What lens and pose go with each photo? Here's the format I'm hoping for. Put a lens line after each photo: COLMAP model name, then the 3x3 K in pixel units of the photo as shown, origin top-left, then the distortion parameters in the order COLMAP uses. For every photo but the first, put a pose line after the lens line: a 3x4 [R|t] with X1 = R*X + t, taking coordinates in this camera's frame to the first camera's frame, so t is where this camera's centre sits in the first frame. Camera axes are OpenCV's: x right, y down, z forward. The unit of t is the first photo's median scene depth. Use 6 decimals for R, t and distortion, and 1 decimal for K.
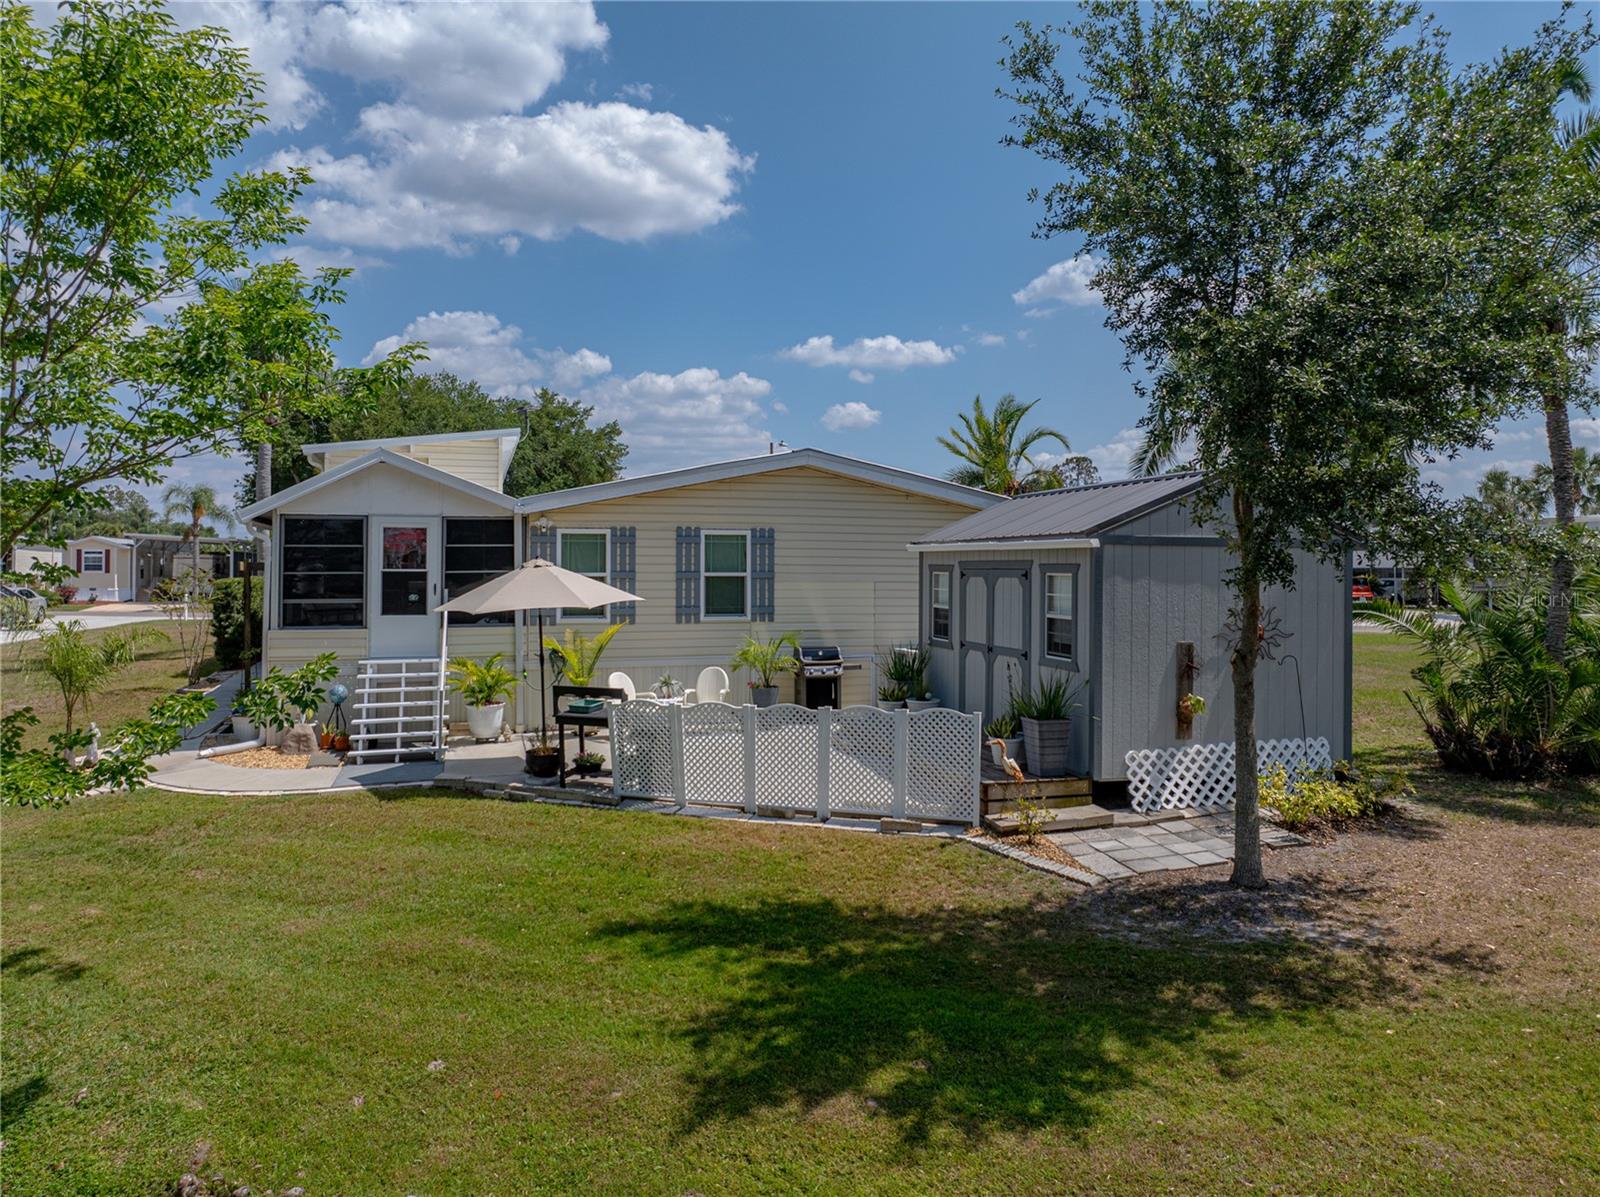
lens RADIAL K [[1120.4, 0, 798.0], [0, 1120.4, 563.0], [0, 0, 1]] dist [-0.007017, 0.000737]
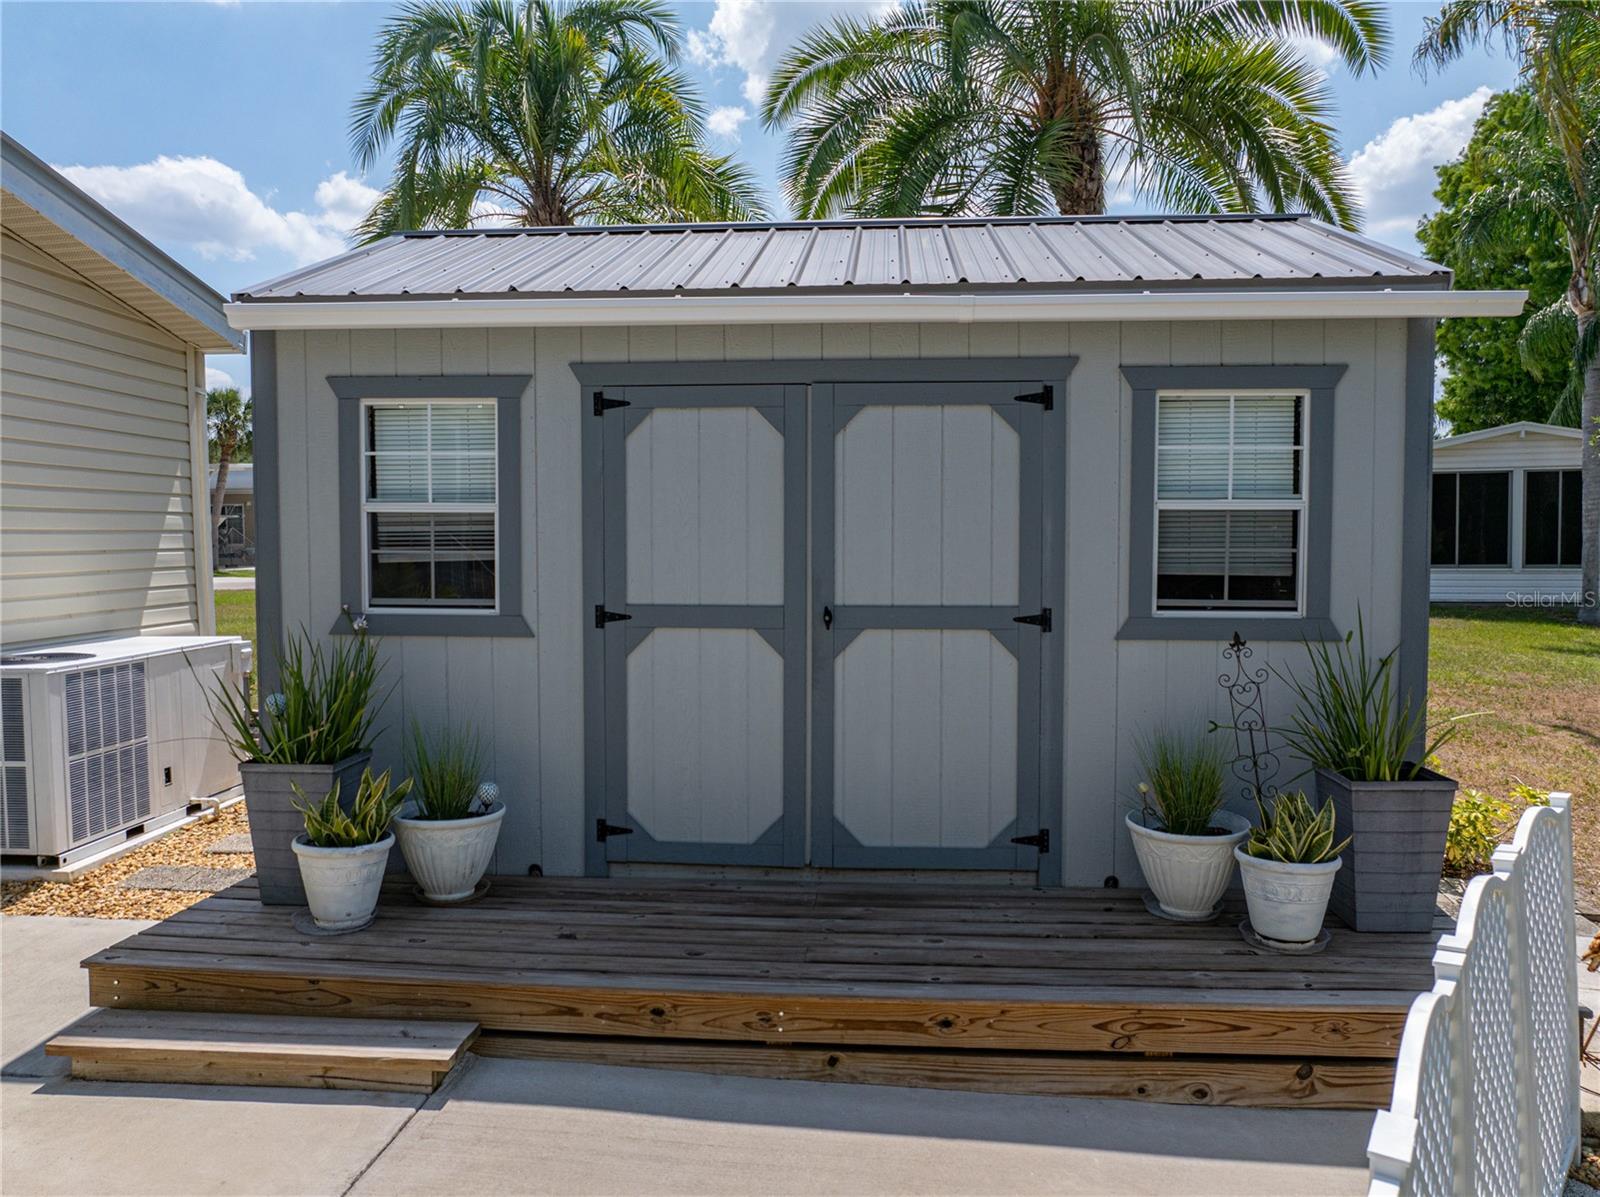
lens RADIAL K [[1138.2, 0, 799.2], [0, 1138.2, 597.8], [0, 0, 1]] dist [-0.019981, 0.002266]
pose [[0.334066, -0.055779, 0.940898, -0.149219], [-0.004304, 0.998147, 0.060701, 0.046643], [-0.942540, -0.024328, 0.333206, 0.830260]]
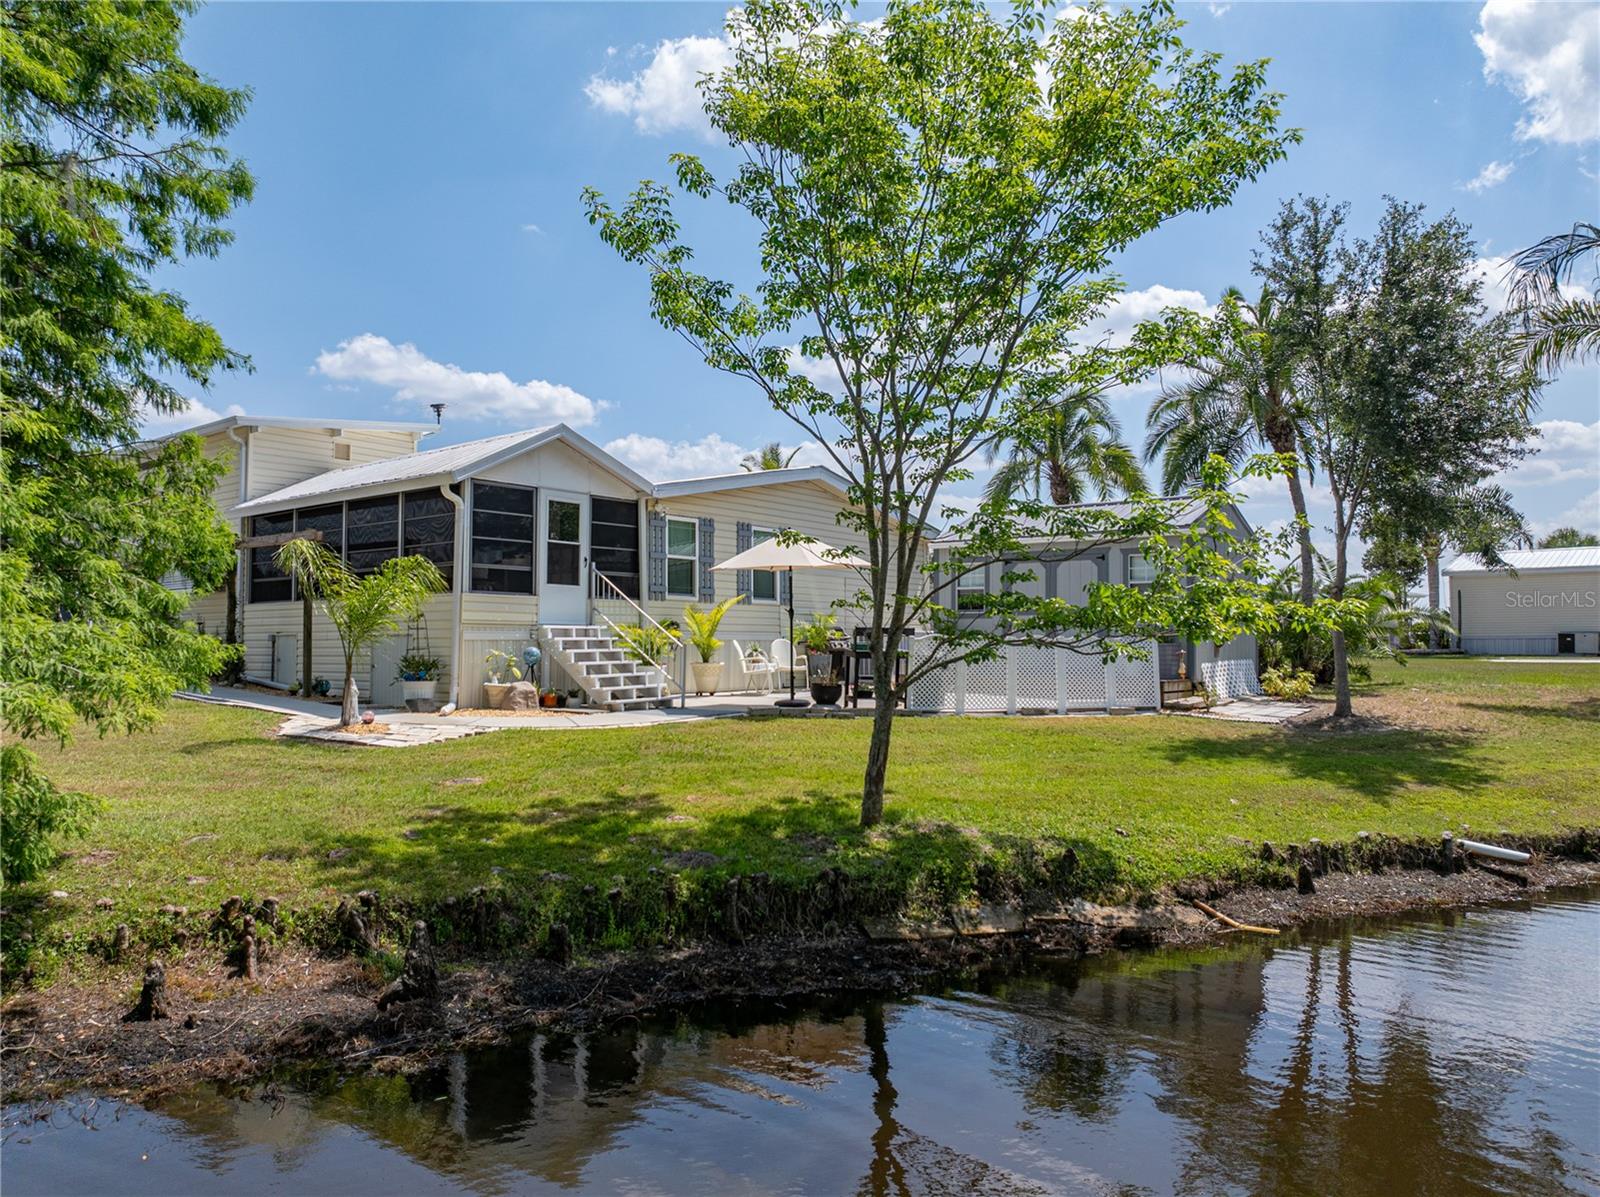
lens RADIAL K [[1108.3, 0, 794.5], [0, 1108.3, 597.2], [0, 0, 1]] dist [-0.006691, -0.000415]
pose [[0.820008, 0.027362, 0.571697, -0.852726], [-0.006841, 0.999254, -0.038014, 0.107039], [-0.572311, 0.027260, 0.819584, 0.023037]]
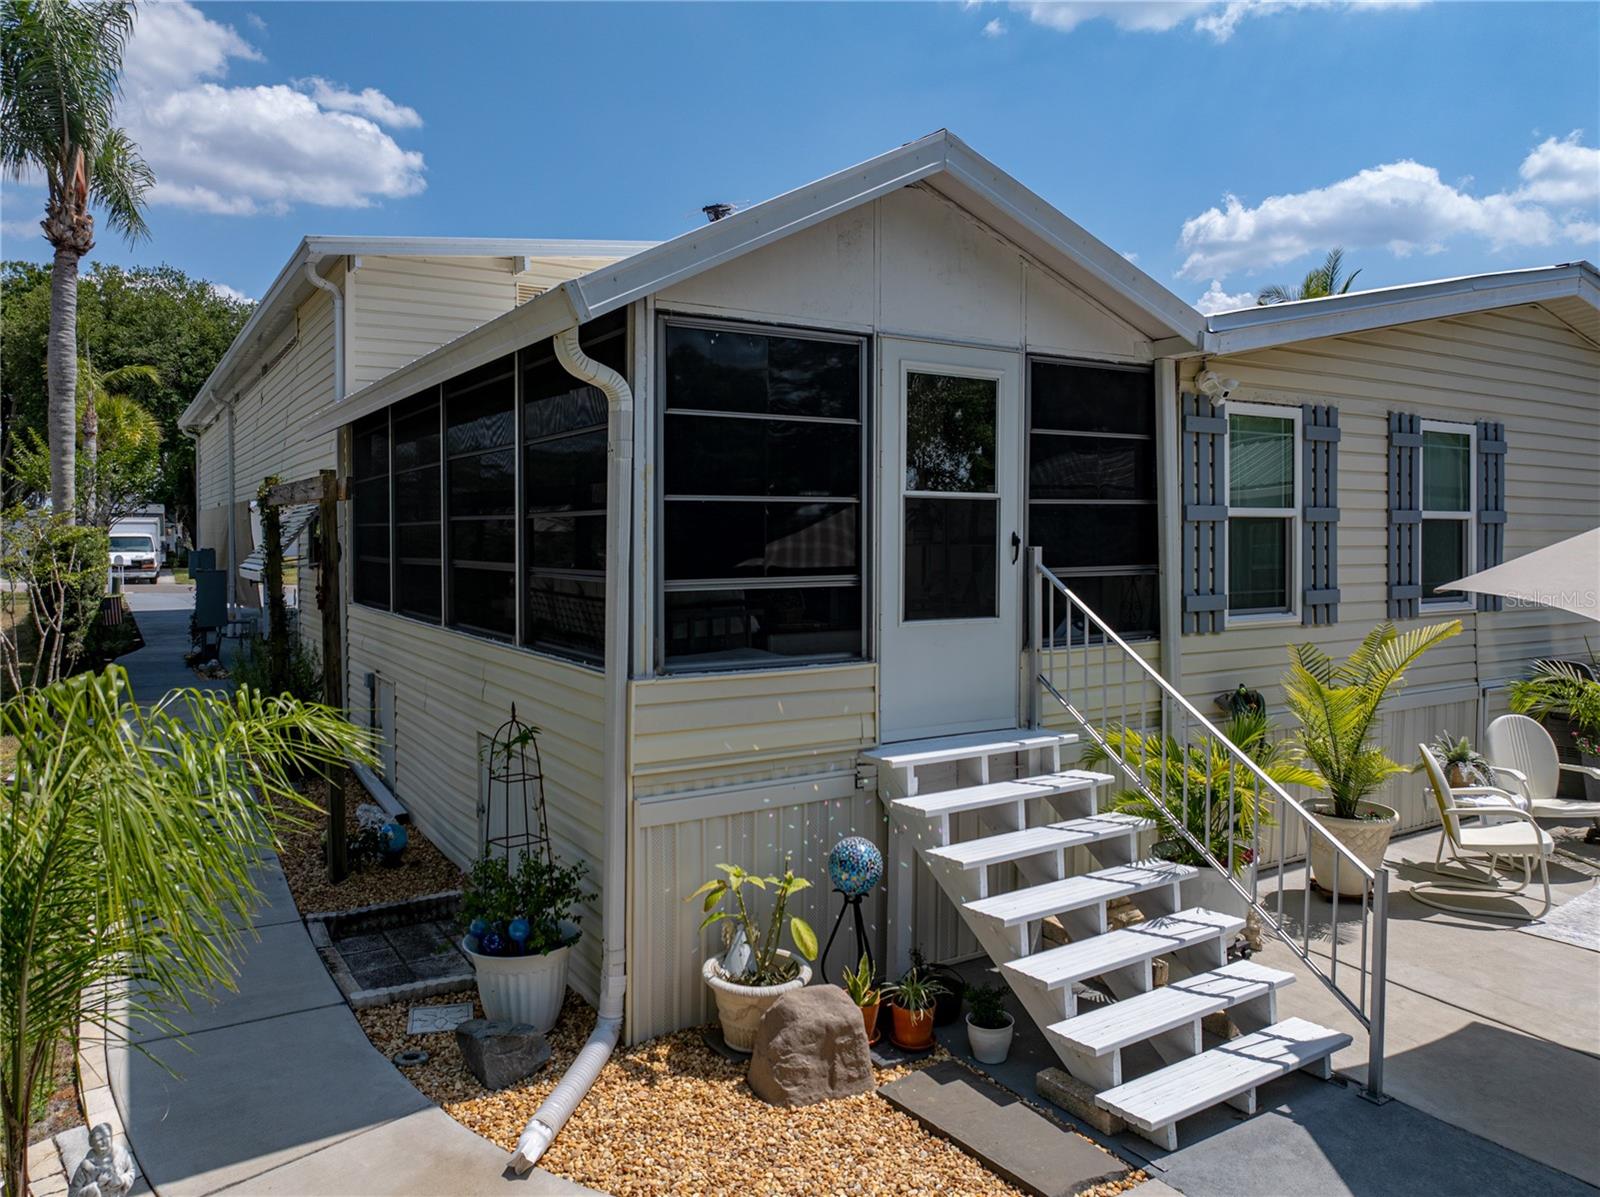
lens RADIAL K [[1138.5, 0, 819.6], [0, 1138.5, 560.0], [0, 0, 1]] dist [-0.022623, 0.003508]
pose [[0.960582, -0.005742, 0.277936, -0.548326], [-0.003595, 0.999446, 0.033072, 0.017191], [-0.277972, -0.032768, 0.960030, 0.731392]]
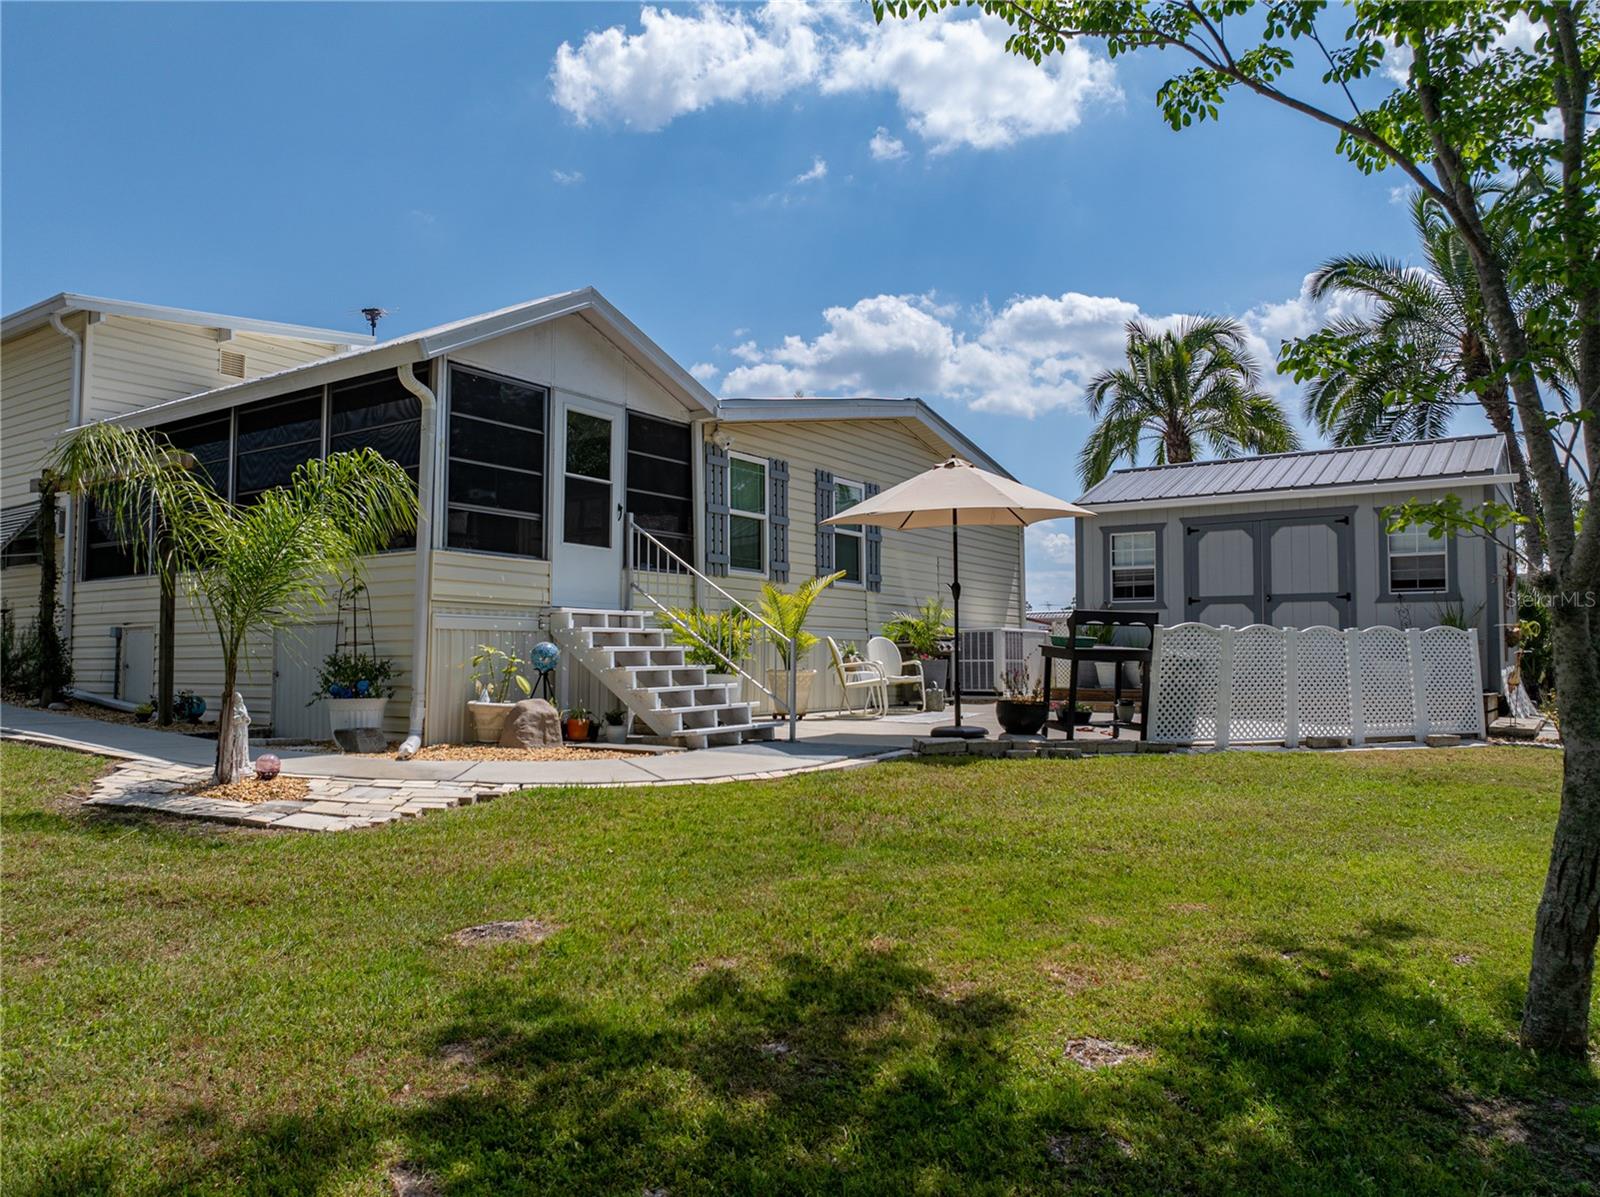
lens RADIAL K [[1124.6, 0, 800.4], [0, 1124.6, 594.5], [0, 0, 1]] dist [-0.016034, 0.005301]
pose [[0.773797, 0.040165, 0.632159, -0.748619], [-0.007312, 0.998488, -0.054491, 0.123517], [-0.633391, 0.037542, 0.772921, 0.447547]]
